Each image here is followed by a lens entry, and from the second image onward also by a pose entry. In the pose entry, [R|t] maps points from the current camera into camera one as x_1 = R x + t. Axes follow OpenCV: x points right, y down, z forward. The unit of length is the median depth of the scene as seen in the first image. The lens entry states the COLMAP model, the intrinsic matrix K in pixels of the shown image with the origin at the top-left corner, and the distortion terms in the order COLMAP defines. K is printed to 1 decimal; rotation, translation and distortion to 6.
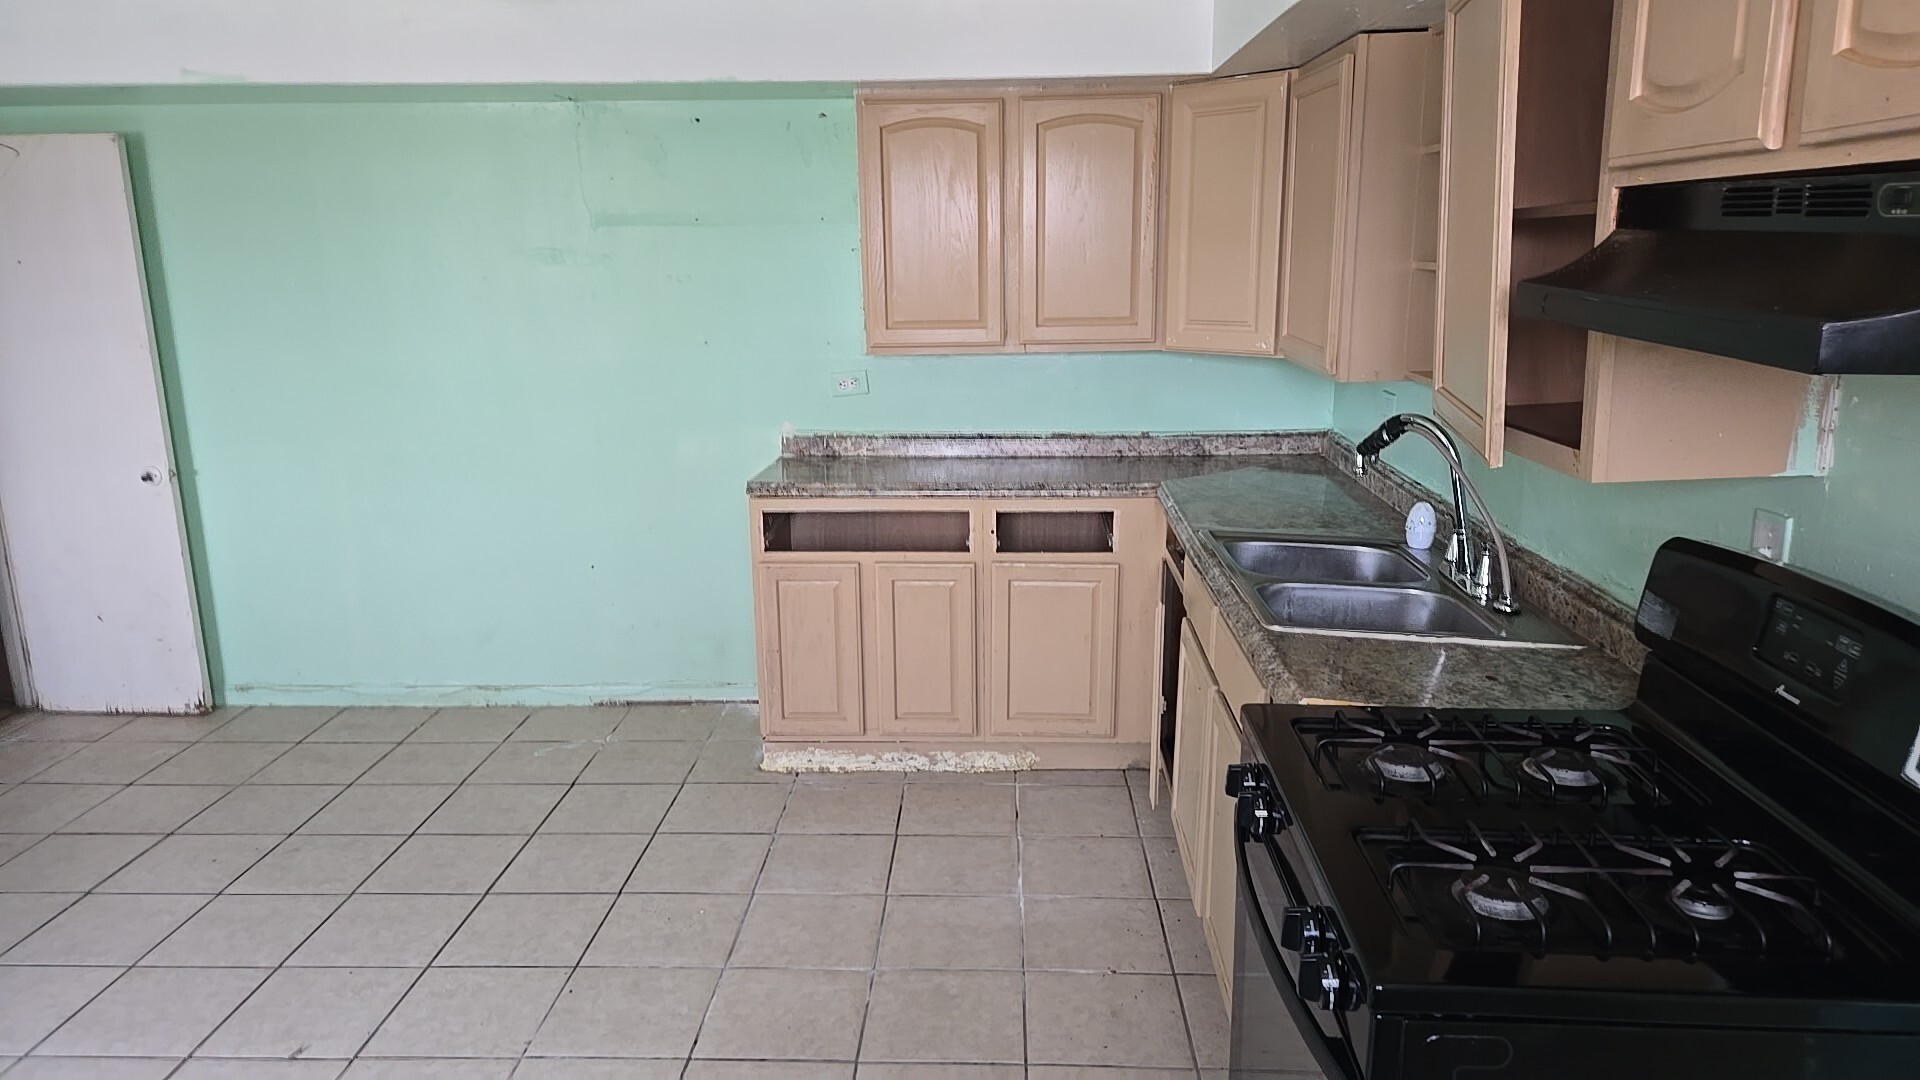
lens RADIAL K [[1299.6, 0, 953.3], [0, 1299.6, 536.3], [0, 0, 1]] dist [-0.013659, -0.001251]
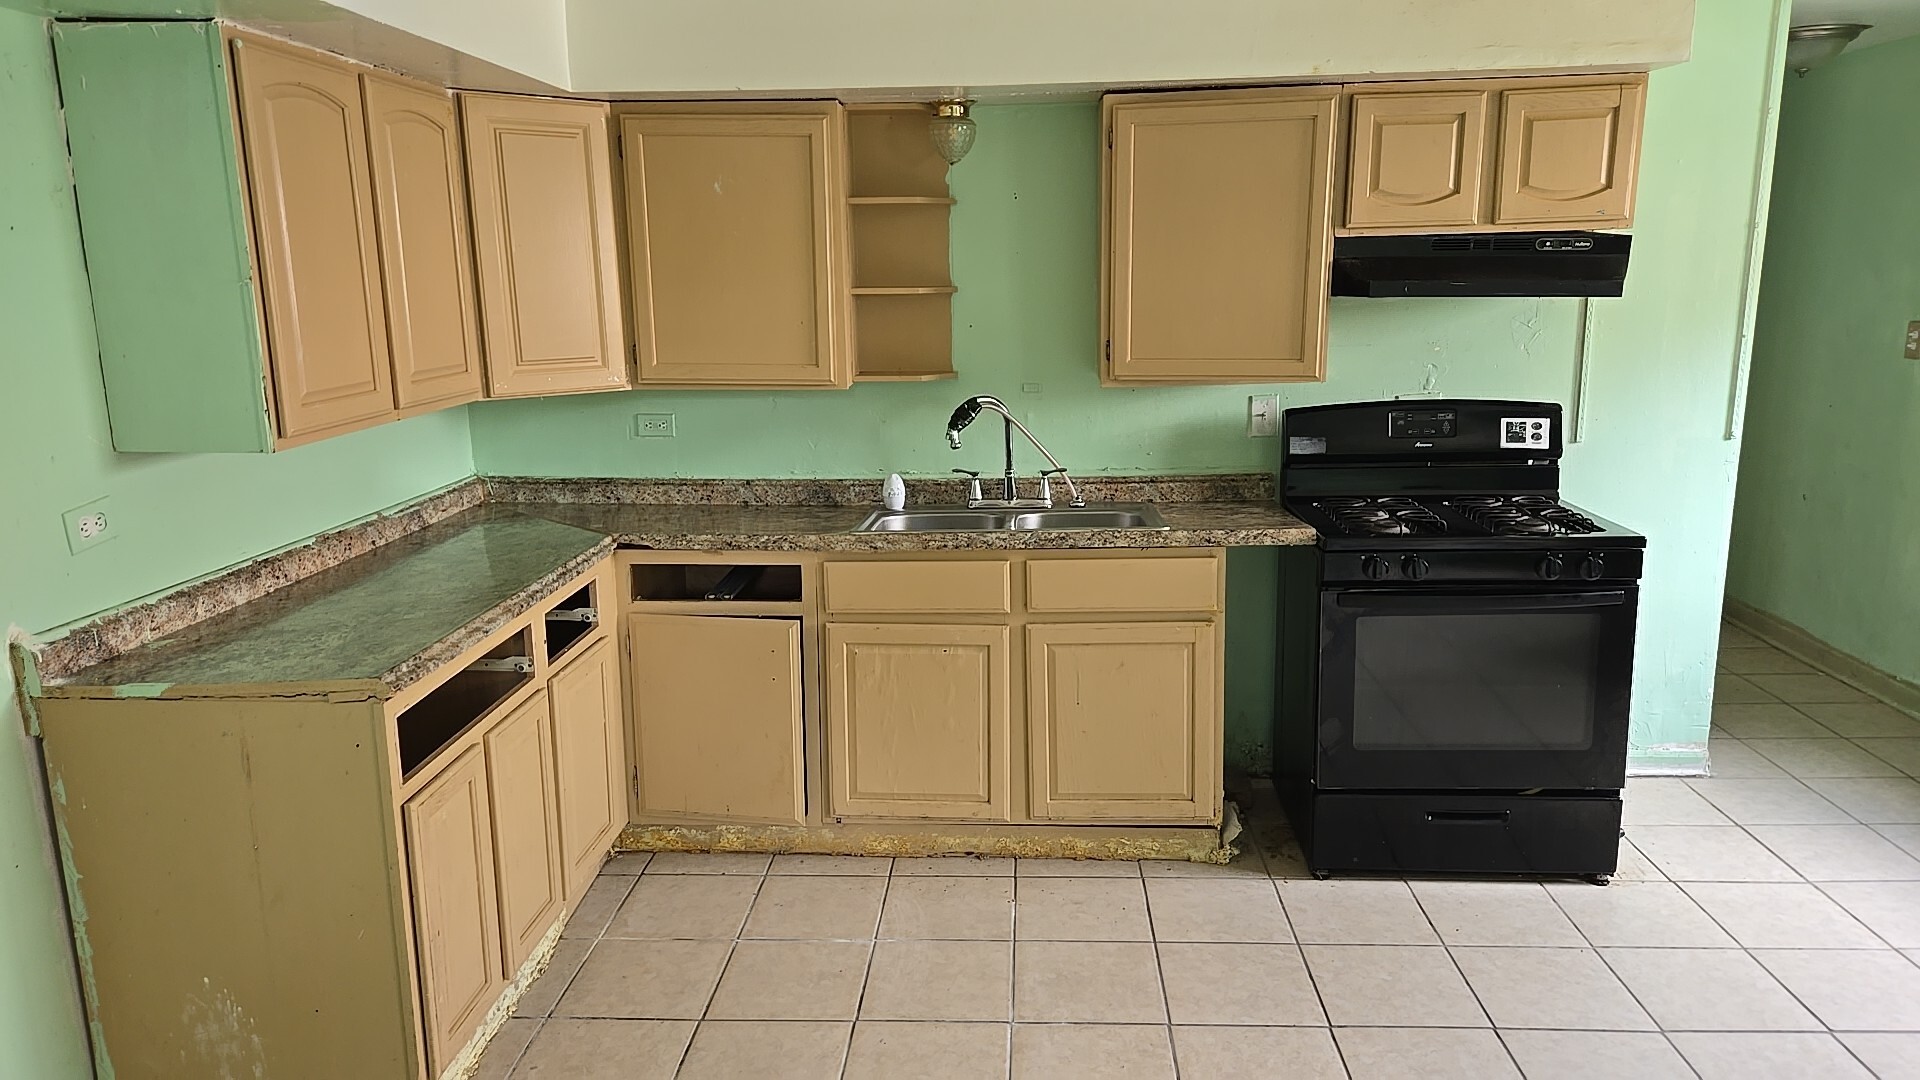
lens RADIAL K [[1299.6, 0, 956.8], [0, 1299.6, 543.1], [0, 0, 1]] dist [-0.013659, -0.001251]
pose [[0.006882, -0.195977, 0.980584, -0.708470], [0.234692, 0.953534, 0.188923, -0.145836], [-0.972045, 0.228836, 0.052557, 0.694475]]
